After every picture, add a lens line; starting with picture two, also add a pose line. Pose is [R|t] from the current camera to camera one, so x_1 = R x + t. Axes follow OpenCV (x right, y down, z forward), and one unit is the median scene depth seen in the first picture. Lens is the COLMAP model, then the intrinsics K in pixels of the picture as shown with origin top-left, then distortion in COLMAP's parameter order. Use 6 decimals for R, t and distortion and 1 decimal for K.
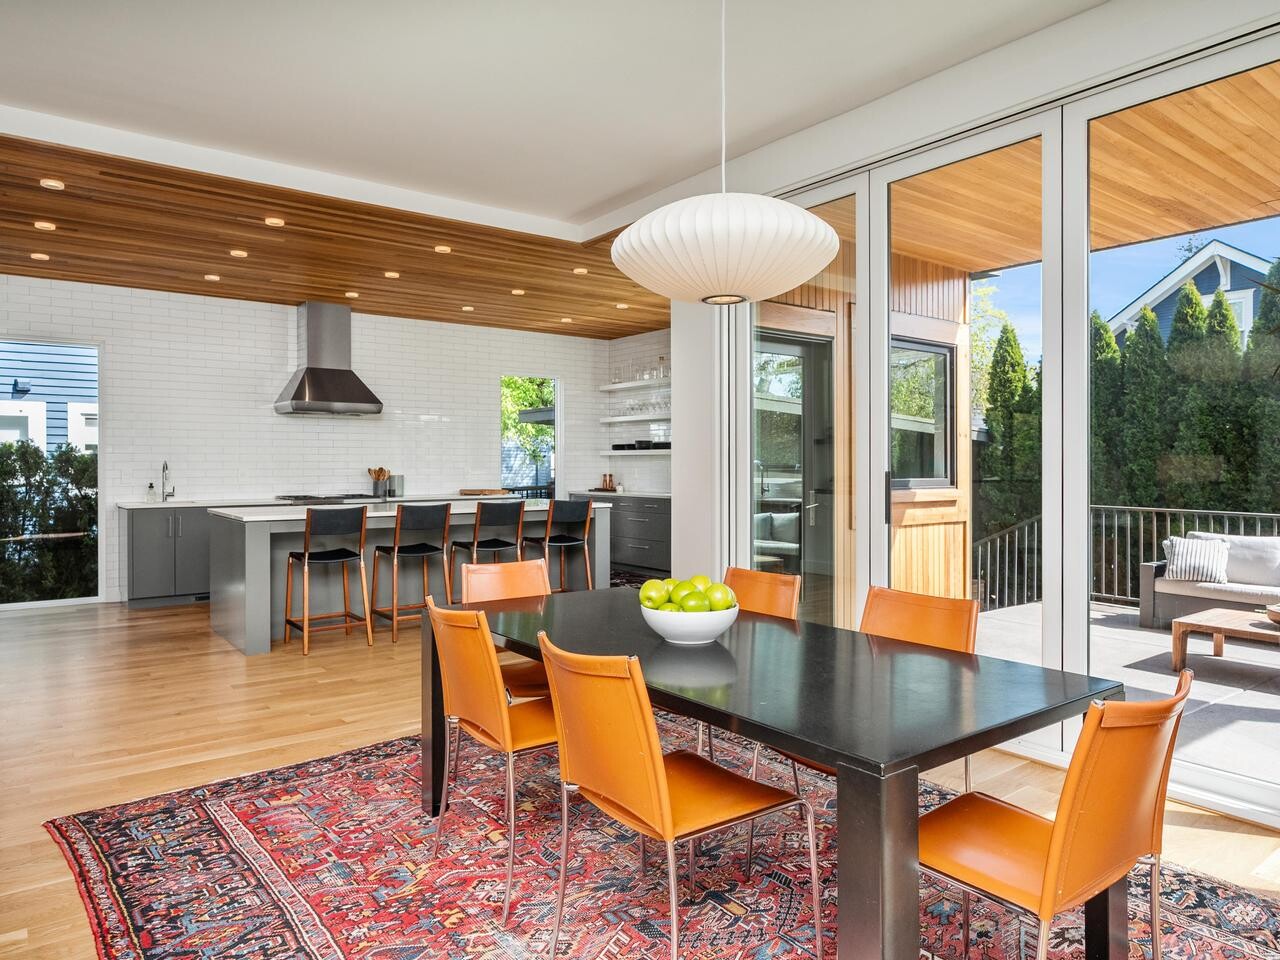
lens RADIAL K [[831.7, 0, 640.1], [0, 831.7, 466.9], [0, 0, 1]] dist [-0.009763, 0.004476]
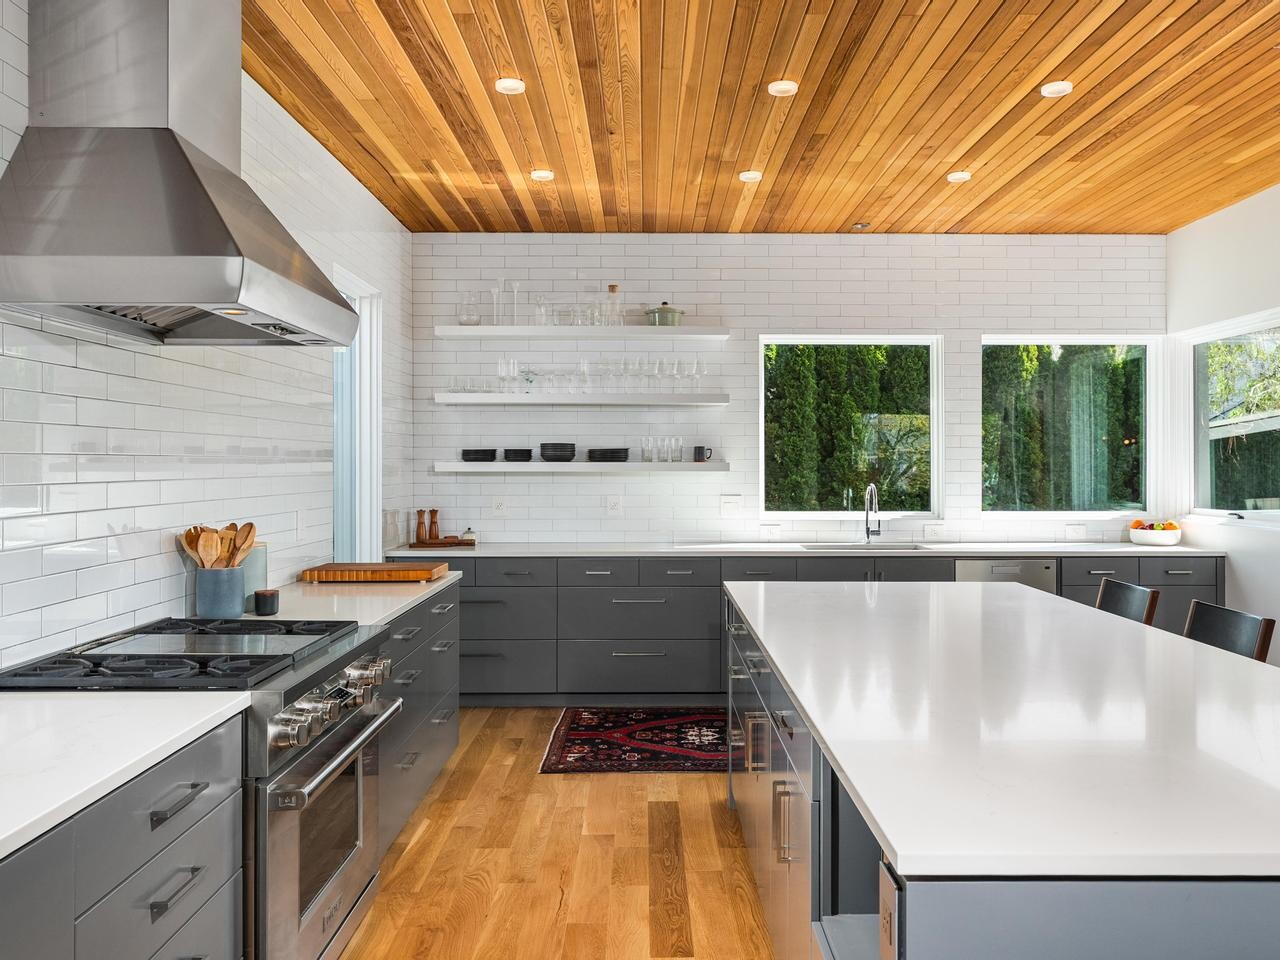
lens RADIAL K [[1000.3, 0, 662.3], [0, 1000.3, 456.6], [0, 0, 1]] dist [-0.003769, 0.011204]
pose [[0.597700, 0.007010, 0.801689, -0.679198], [0.002431, 0.999941, -0.010557, -0.025493], [-0.801716, 0.008259, 0.597648, 0.880883]]
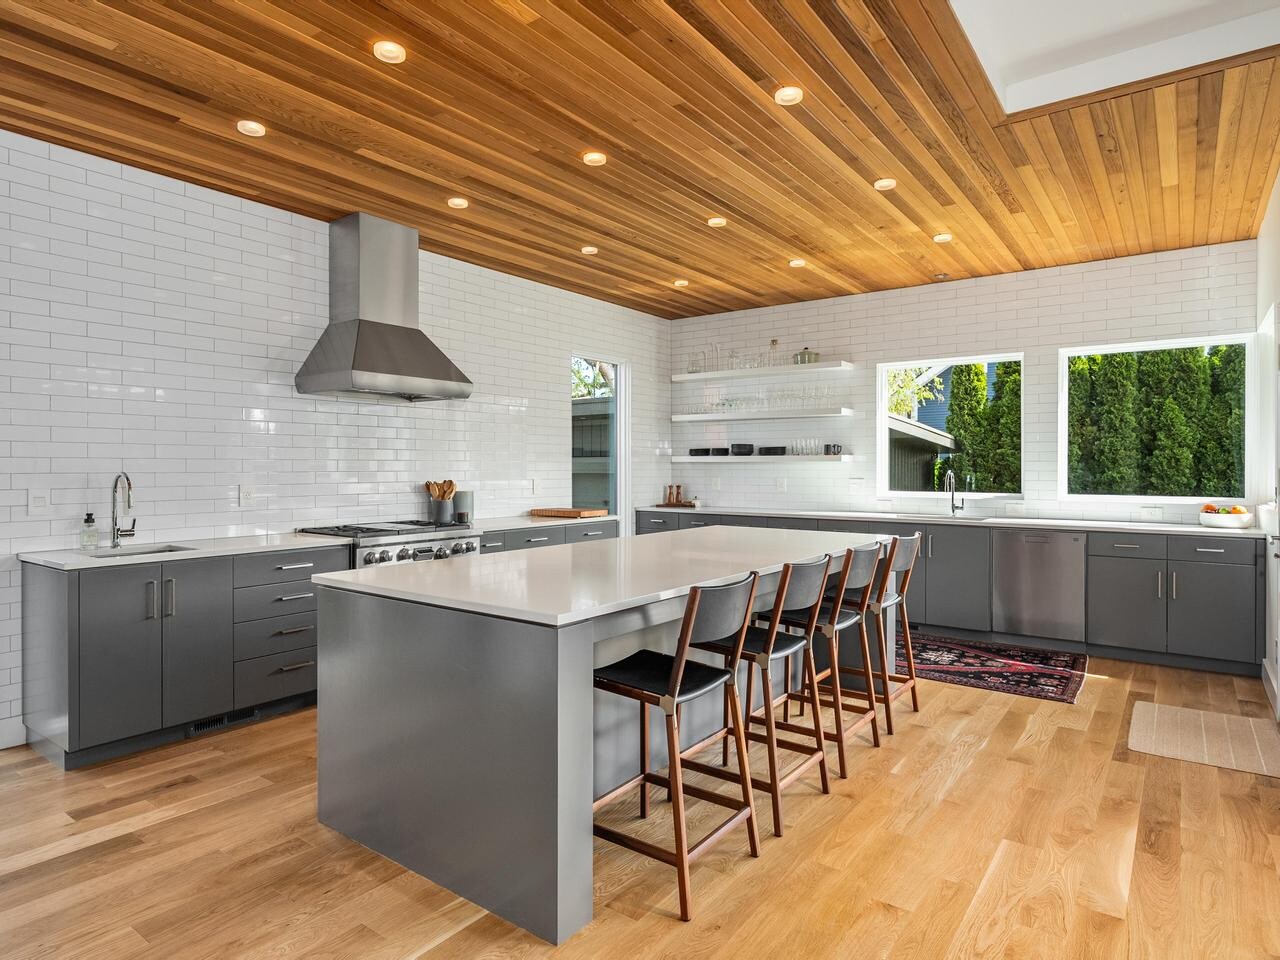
lens RADIAL K [[747.4, 0, 638.9], [0, 747.4, 470.6], [0, 0, 1]] dist [-0.015635, 0.006499]
pose [[0.960327, 0.000314, 0.278876, -0.441234], [-0.000571, 0.999999, 0.000841, -0.010088], [-0.278876, -0.000967, 0.960327, 0.509722]]
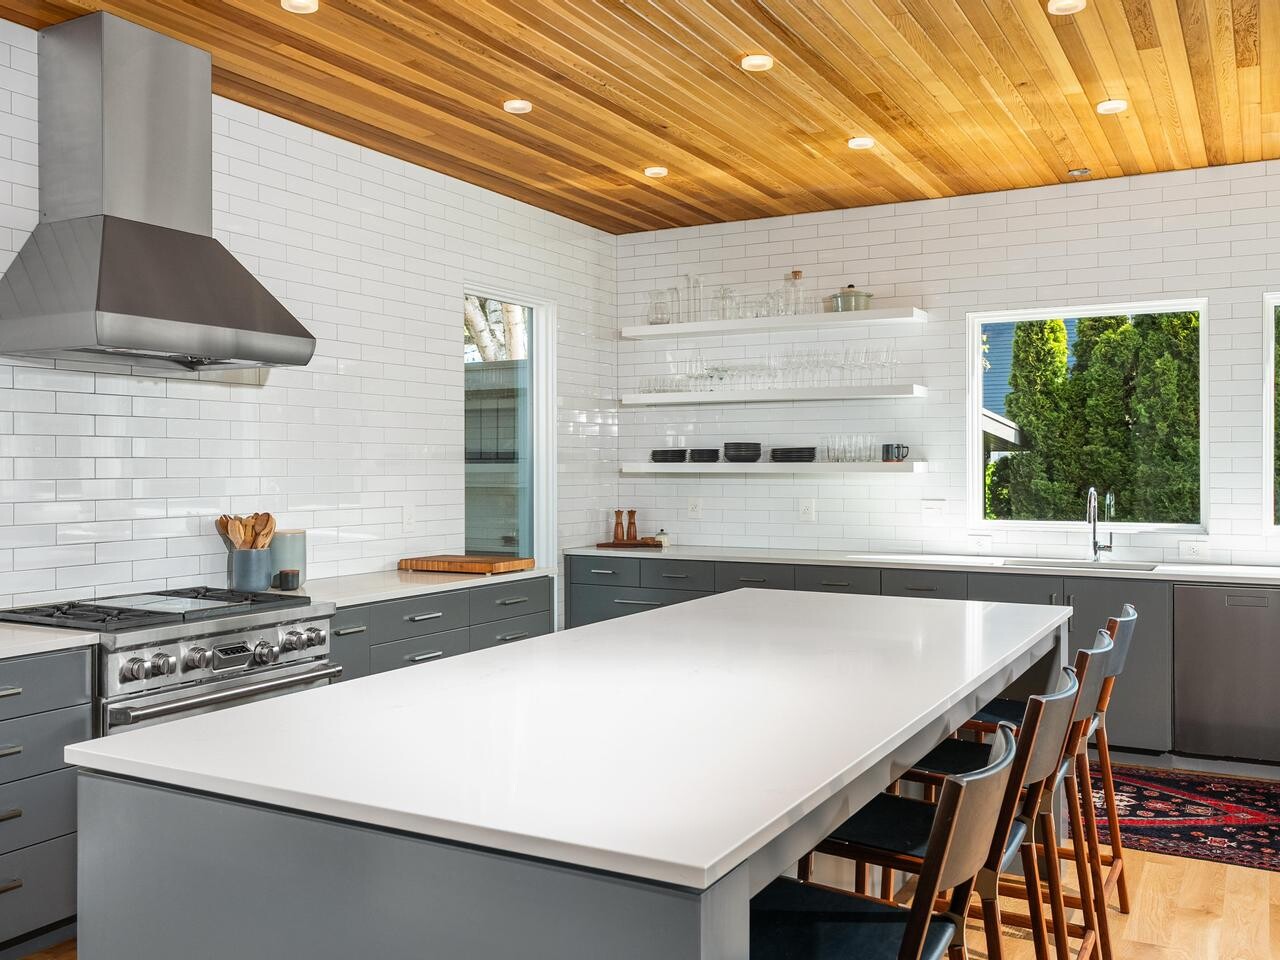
lens RADIAL K [[1152.3, 0, 642.0], [0, 1152.3, 471.1], [0, 0, 1]] dist [0.006596, -0.000083]
pose [[0.914840, -0.002393, 0.403810, -0.484218], [0.002450, 0.999997, 0.000376, -0.023534], [-0.403810, 0.000646, 0.914843, 0.620015]]
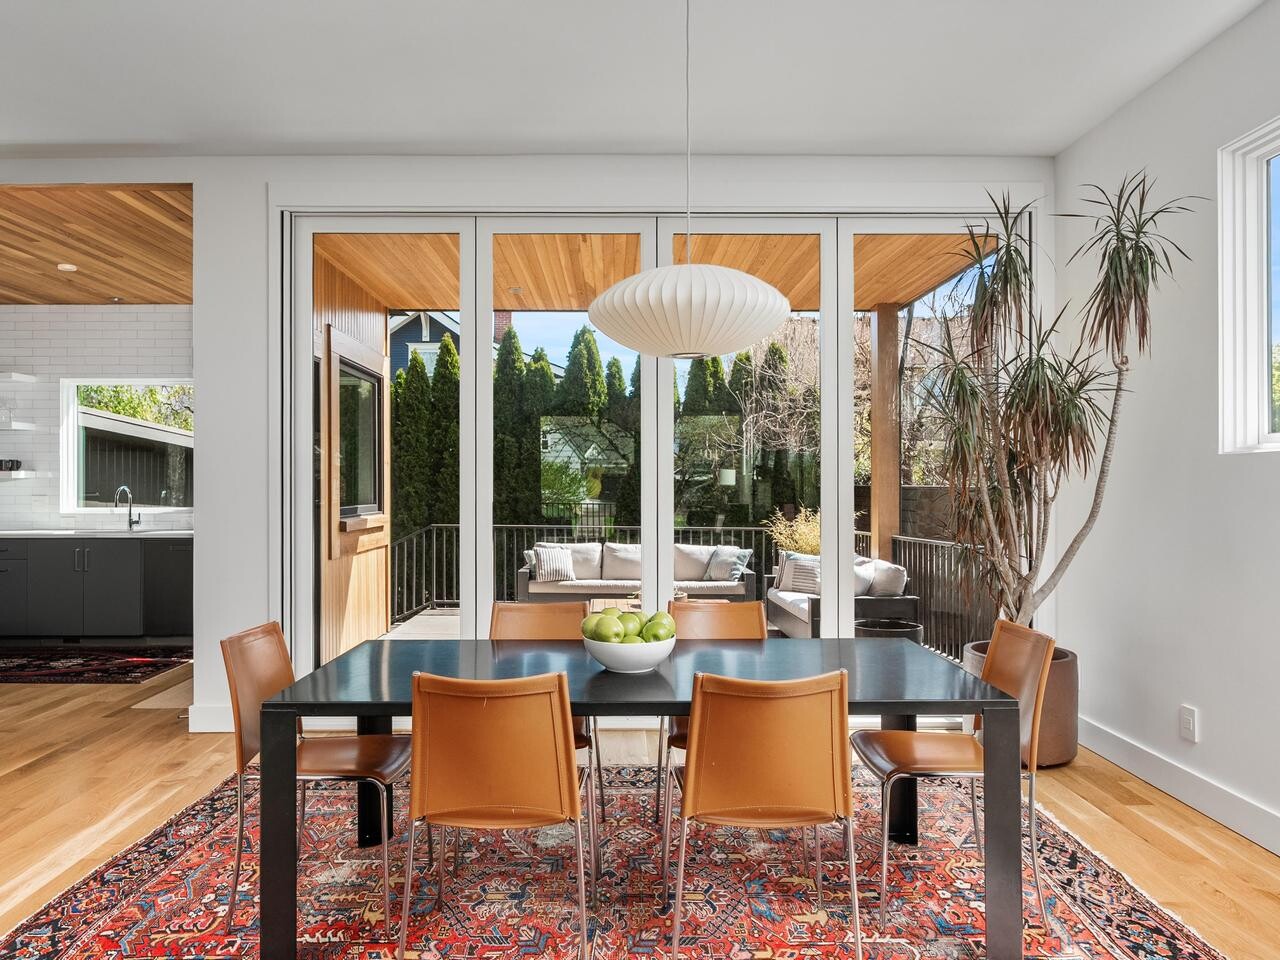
lens RADIAL K [[842.6, 0, 615.8], [0, 842.6, 479.3], [0, 0, 1]] dist [-0.008456, 0.002432]
pose [[0.605764, 0.003575, 0.795636, -0.294051], [0.003243, 0.999970, -0.006963, -0.009598], [-0.795638, 0.006798, 0.605734, 0.132078]]
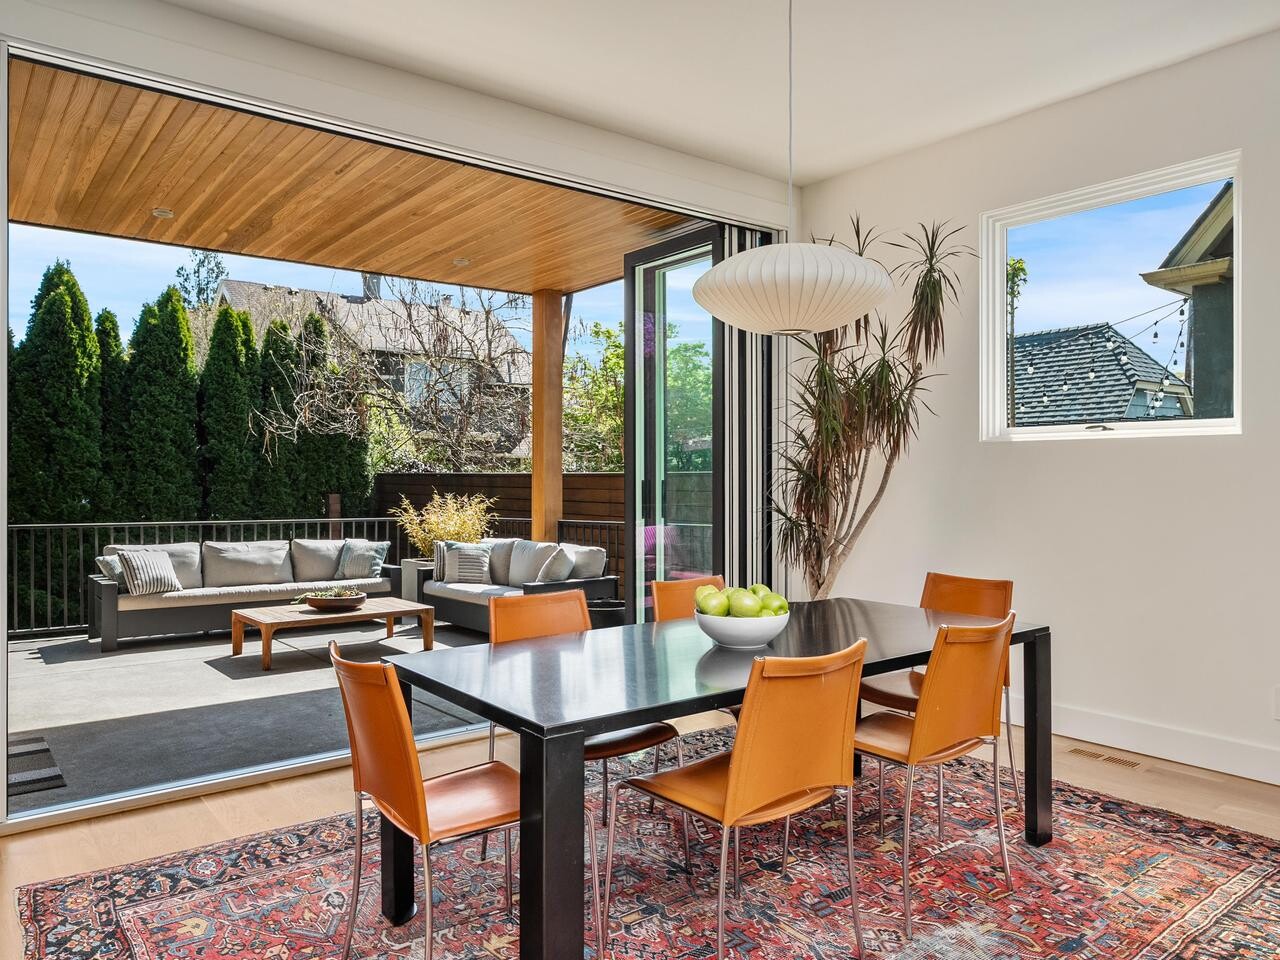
lens RADIAL K [[899.1, 0, 628.3], [0, 899.1, 470.8], [0, 0, 1]] dist [-0.002478, -0.000287]
pose [[-0.003378, 0.004751, 0.999983, -0.388536], [0.002984, 0.999984, -0.004741, -0.001552], [-0.999990, 0.002968, -0.003392, 0.417594]]
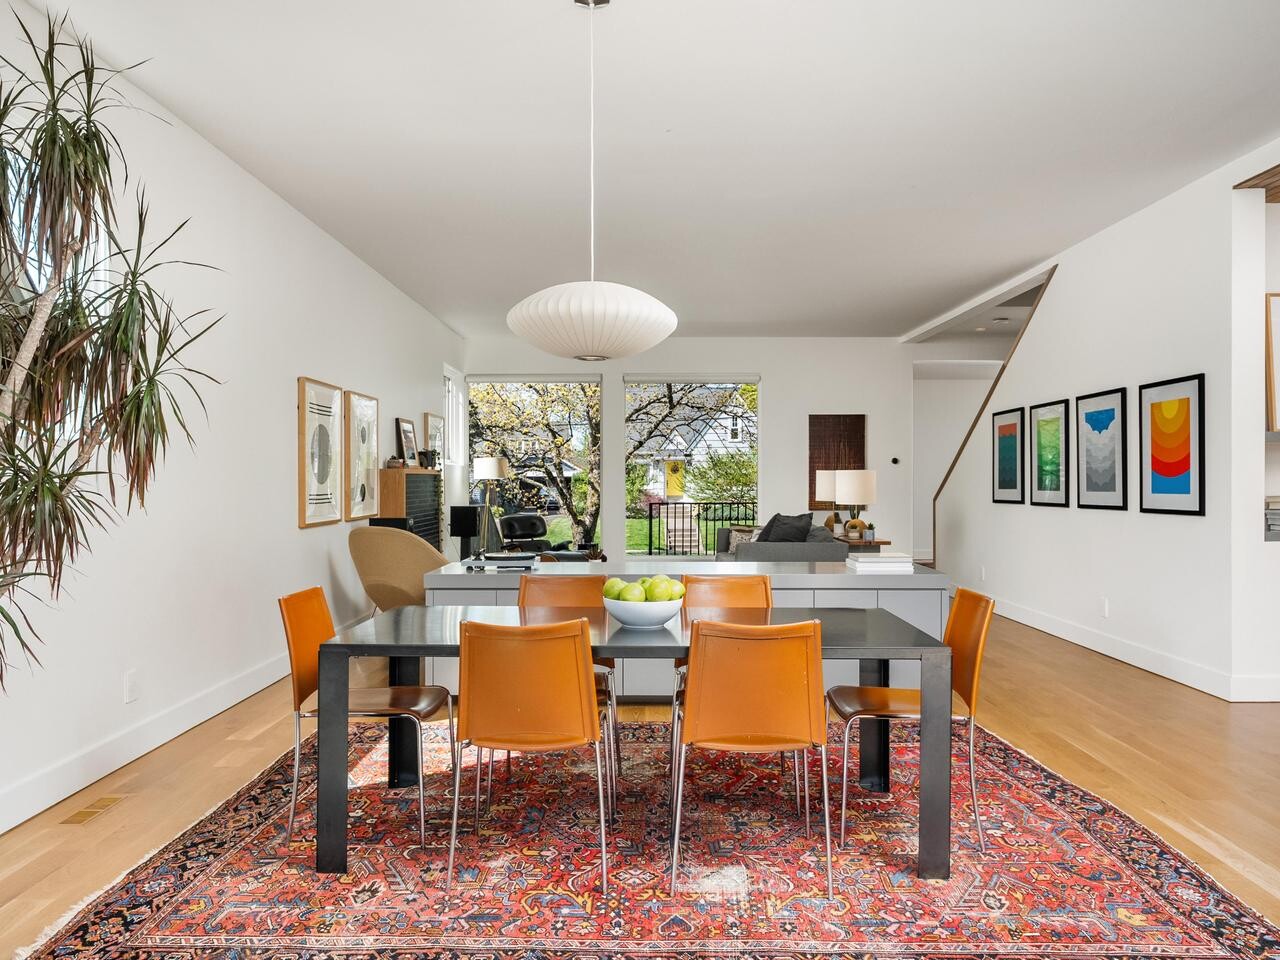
lens RADIAL K [[931.3, 0, 628.3], [0, 931.3, 475.7], [0, 0, 1]] dist [-0.001661, -0.005808]
pose [[-0.613310, 0.001483, -0.789841, 0.419289], [0.005402, 0.999983, -0.002317, -0.001542], [0.789824, -0.005688, -0.613307, 0.664231]]
